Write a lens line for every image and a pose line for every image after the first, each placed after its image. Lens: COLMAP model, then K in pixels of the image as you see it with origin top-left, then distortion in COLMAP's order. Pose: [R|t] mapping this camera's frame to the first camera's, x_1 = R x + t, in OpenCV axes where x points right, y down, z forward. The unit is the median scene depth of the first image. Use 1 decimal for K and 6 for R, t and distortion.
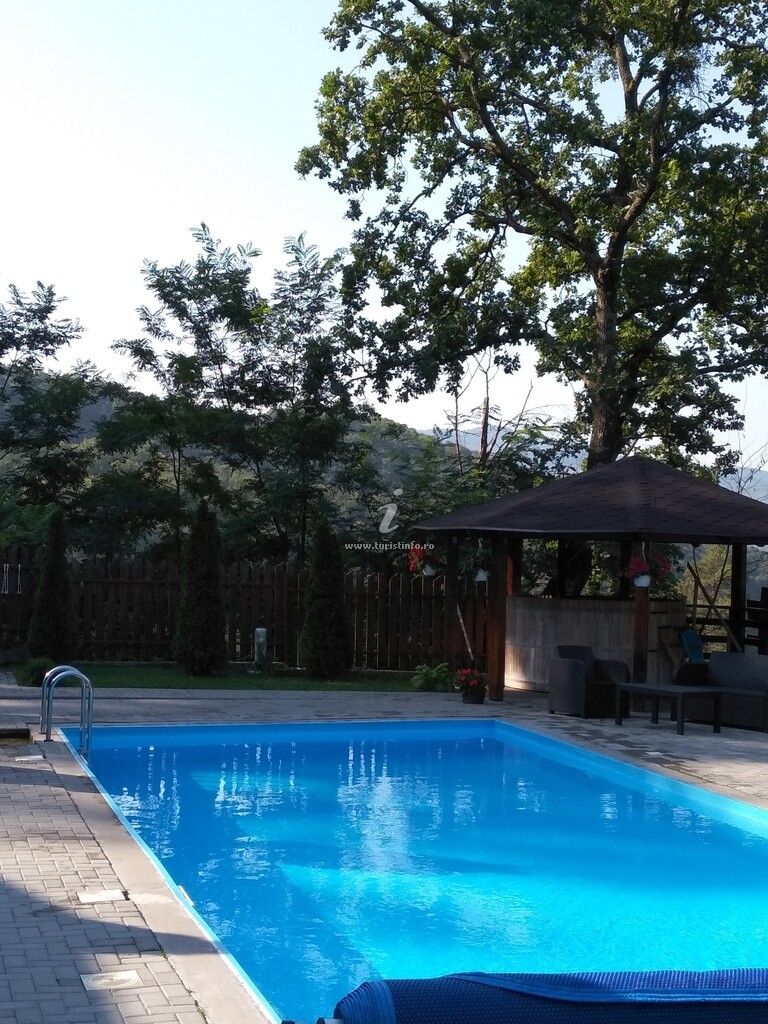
lens RADIAL K [[1535.7, 0, 382.9], [0, 1535.7, 547.1], [0, 0, 1]] dist [0.099361, -0.235443]
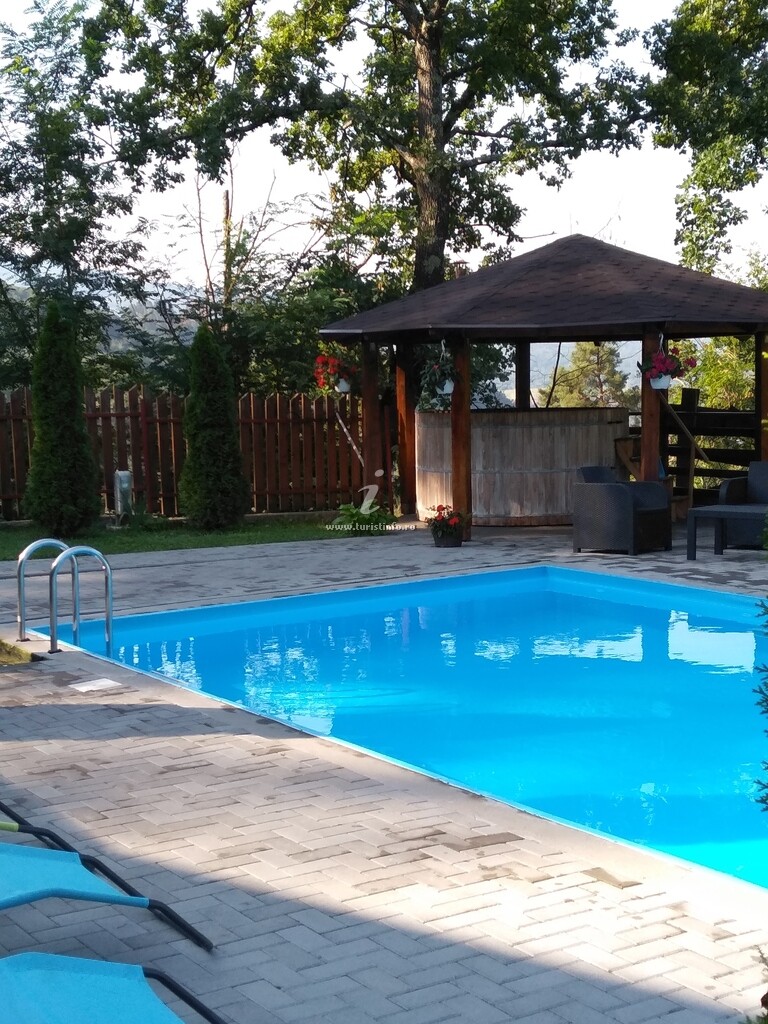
lens RADIAL K [[1535.7, 0, 382.9], [0, 1535.7, 547.1], [0, 0, 1]] dist [0.099361, -0.235443]
pose [[0.956276, -0.076346, 0.282326, -0.141644], [0.044446, 0.992051, 0.117725, 0.003999], [-0.289070, -0.100029, 0.952068, 0.172175]]
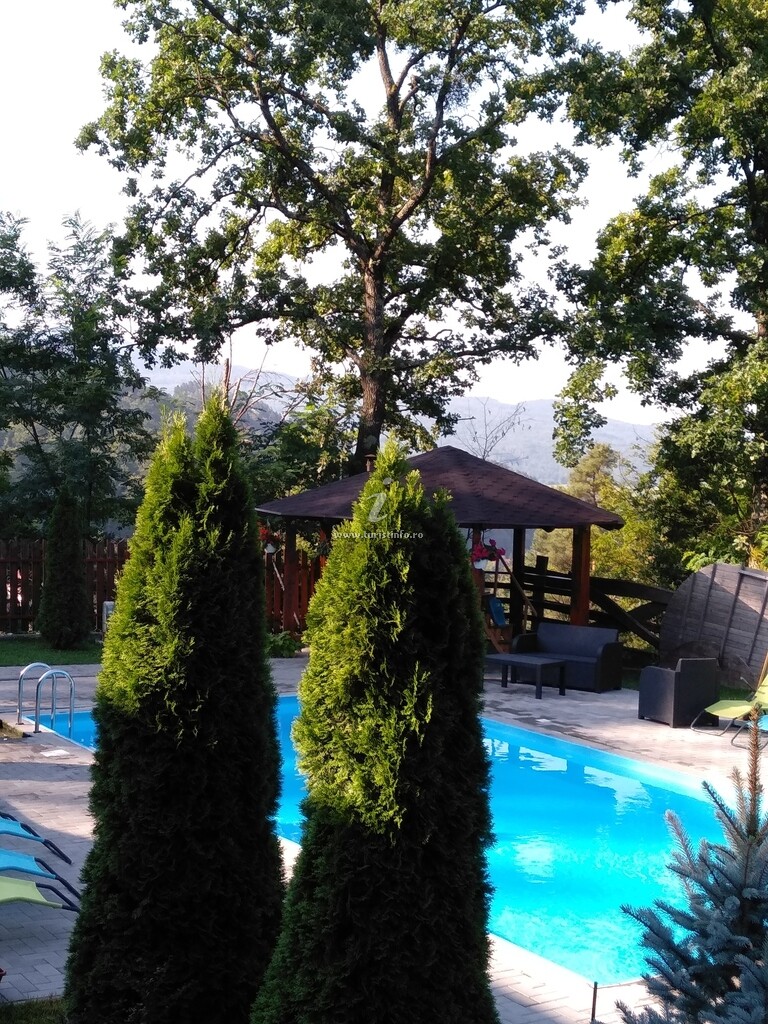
lens RADIAL K [[1535.7, 0, 382.9], [0, 1535.7, 547.1], [0, 0, 1]] dist [0.099361, -0.235443]
pose [[0.965125, -0.013011, 0.261467, -0.141261], [-0.002566, 0.998246, 0.059147, -0.040289], [-0.261778, -0.057755, 0.963398, -0.073852]]
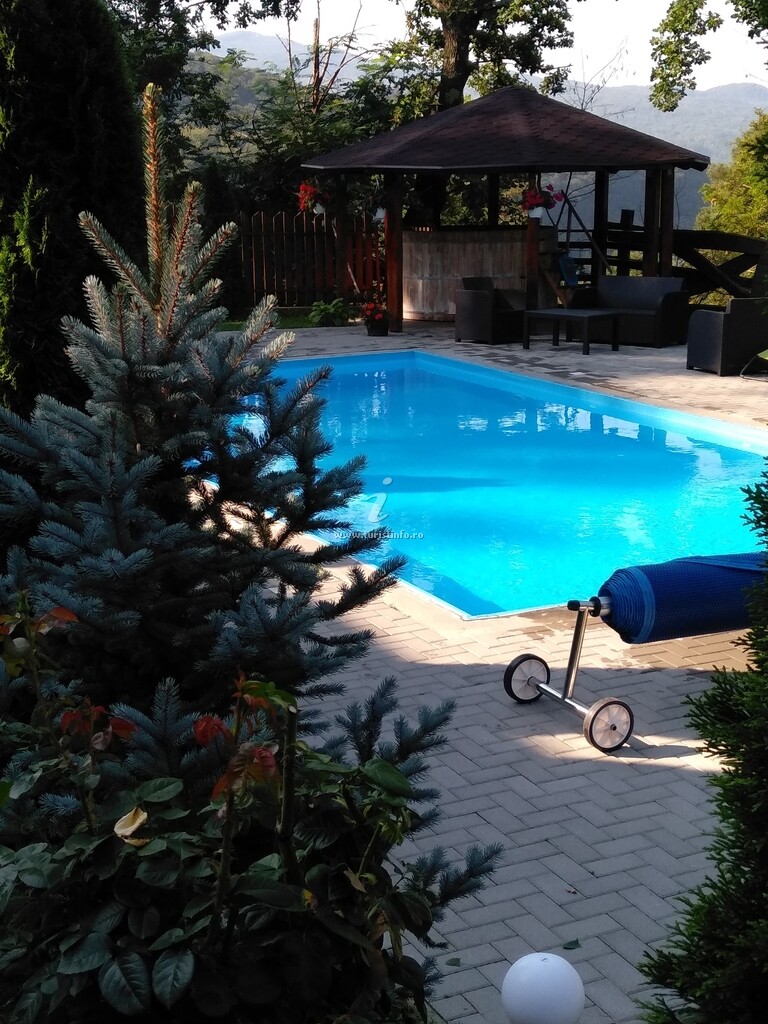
lens RADIAL K [[1522.6, 0, 384.0], [0, 1522.6, 512.0], [0, 0, 1]] dist [0.232031, -0.817824]
pose [[0.987566, -0.070421, 0.140550, -0.067175], [0.037768, 0.974152, 0.222715, -0.011169], [-0.152600, -0.214637, 0.964699, -0.038165]]
